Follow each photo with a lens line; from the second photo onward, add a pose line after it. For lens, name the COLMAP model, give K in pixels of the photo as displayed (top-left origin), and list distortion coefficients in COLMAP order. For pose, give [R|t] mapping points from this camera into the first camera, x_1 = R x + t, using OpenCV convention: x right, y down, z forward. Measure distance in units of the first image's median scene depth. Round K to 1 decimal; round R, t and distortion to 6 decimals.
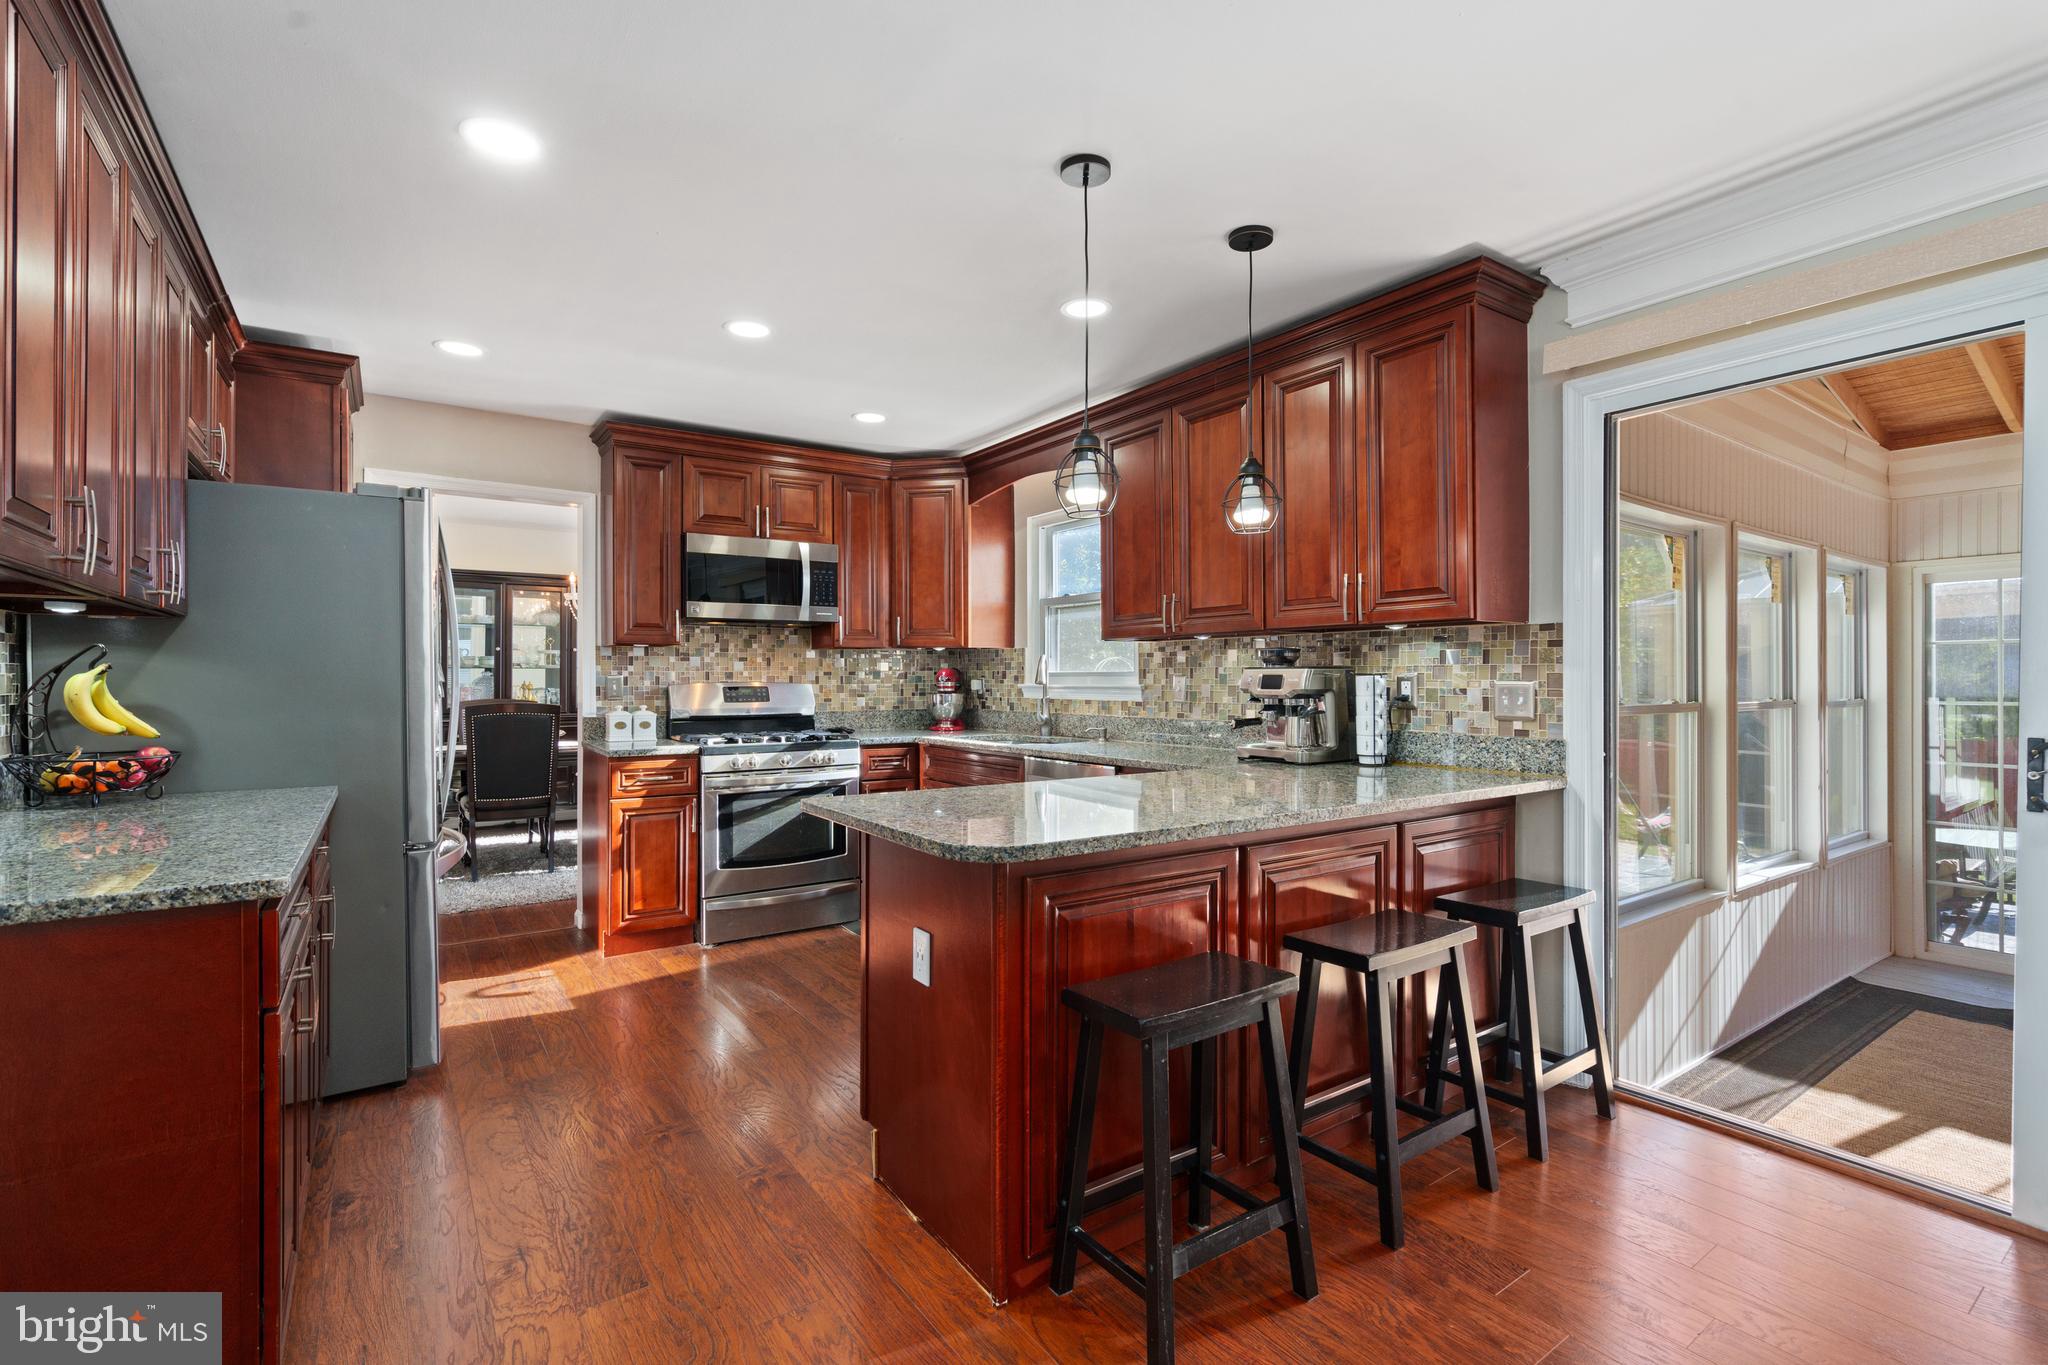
lens RADIAL K [[937.4, 0, 1033.1], [0, 937.4, 676.0], [0, 0, 1]] dist [0.000827, -0.001406]
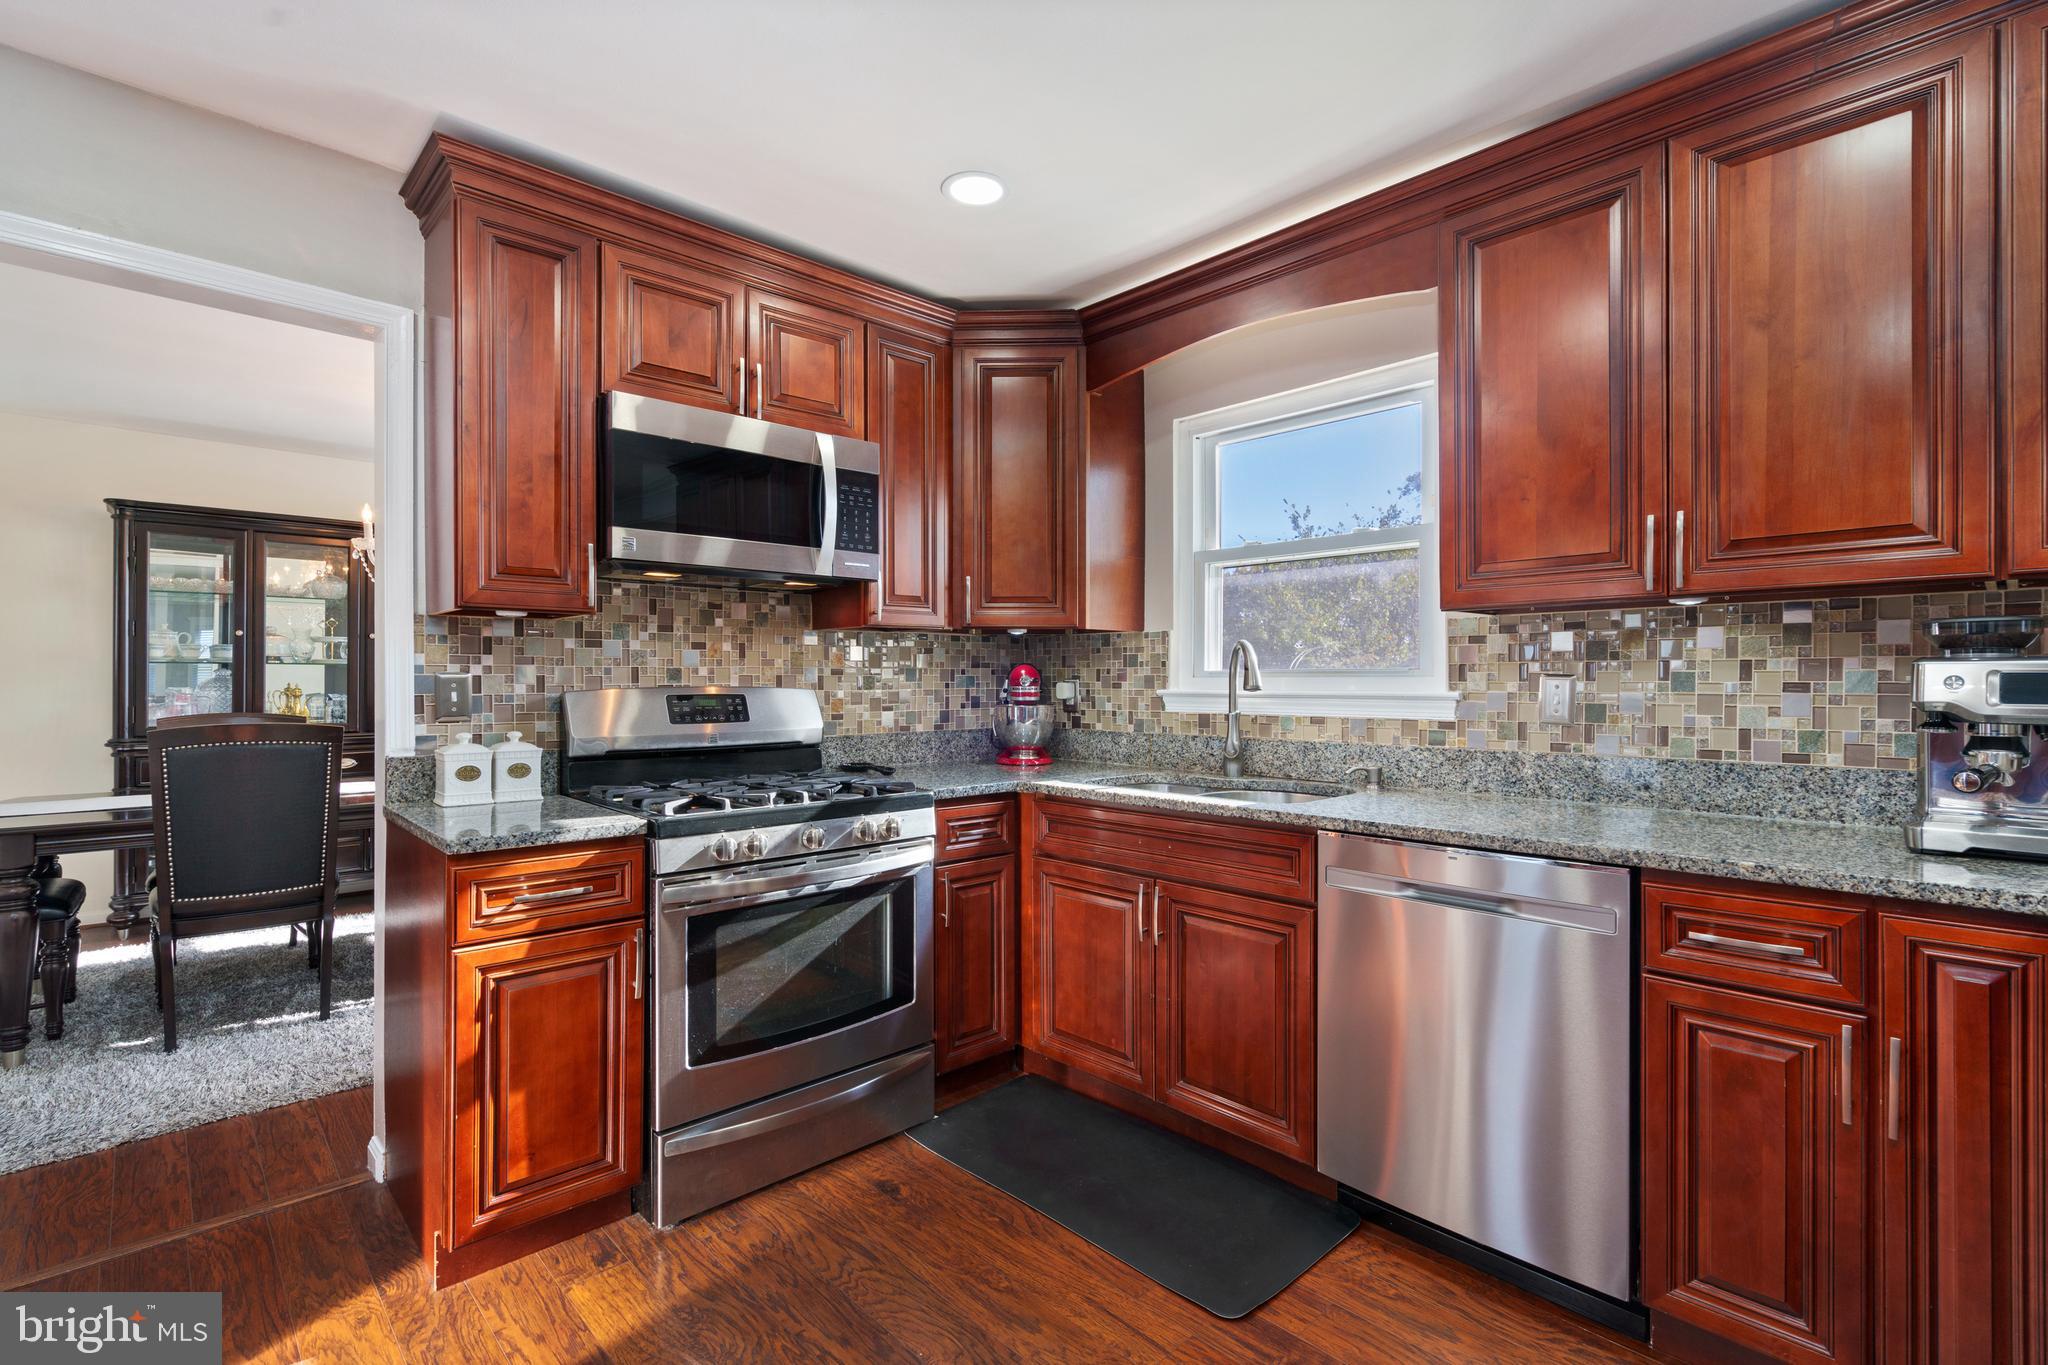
lens RADIAL K [[937.4, 0, 1029.1], [0, 937.4, 680.6], [0, 0, 1]] dist [0.000827, -0.001406]
pose [[0.987988, 0.001210, 0.154527, -0.210197], [-0.001579, 0.999996, 0.002266, 0.001549], [-0.154524, -0.002483, 0.987986, 0.435644]]
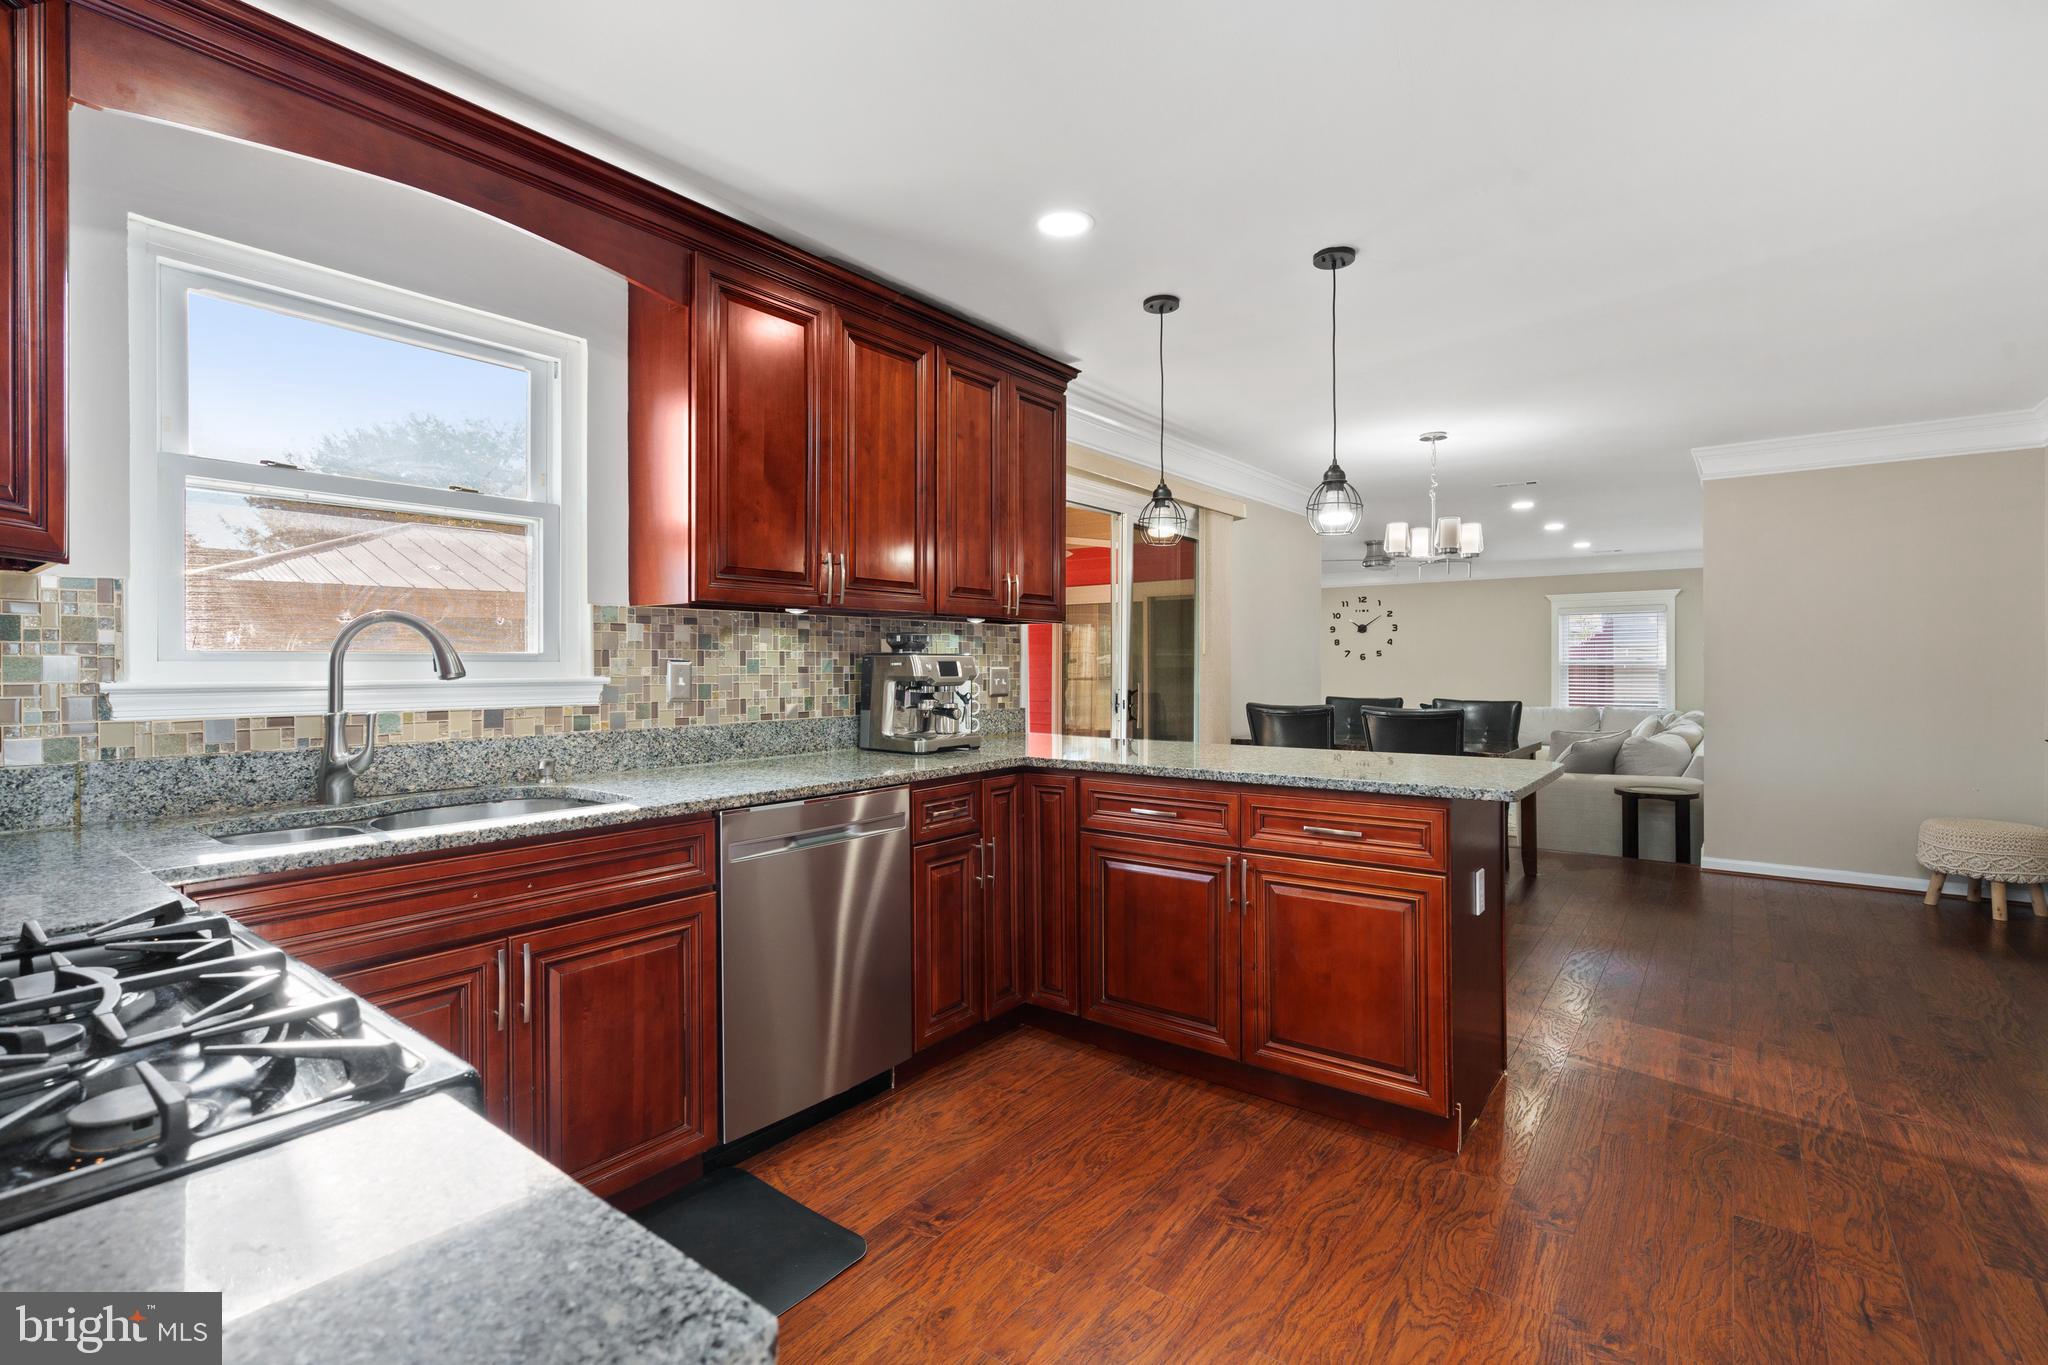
lens RADIAL K [[937.4, 0, 1017.9], [0, 937.4, 664.8], [0, 0, 1]] dist [0.000827, -0.001406]
pose [[-0.302471, 0.004378, 0.953149, -0.480528], [0.001776, 0.999990, -0.004030, 0.004503], [-0.953157, 0.000474, -0.302476, 0.850594]]
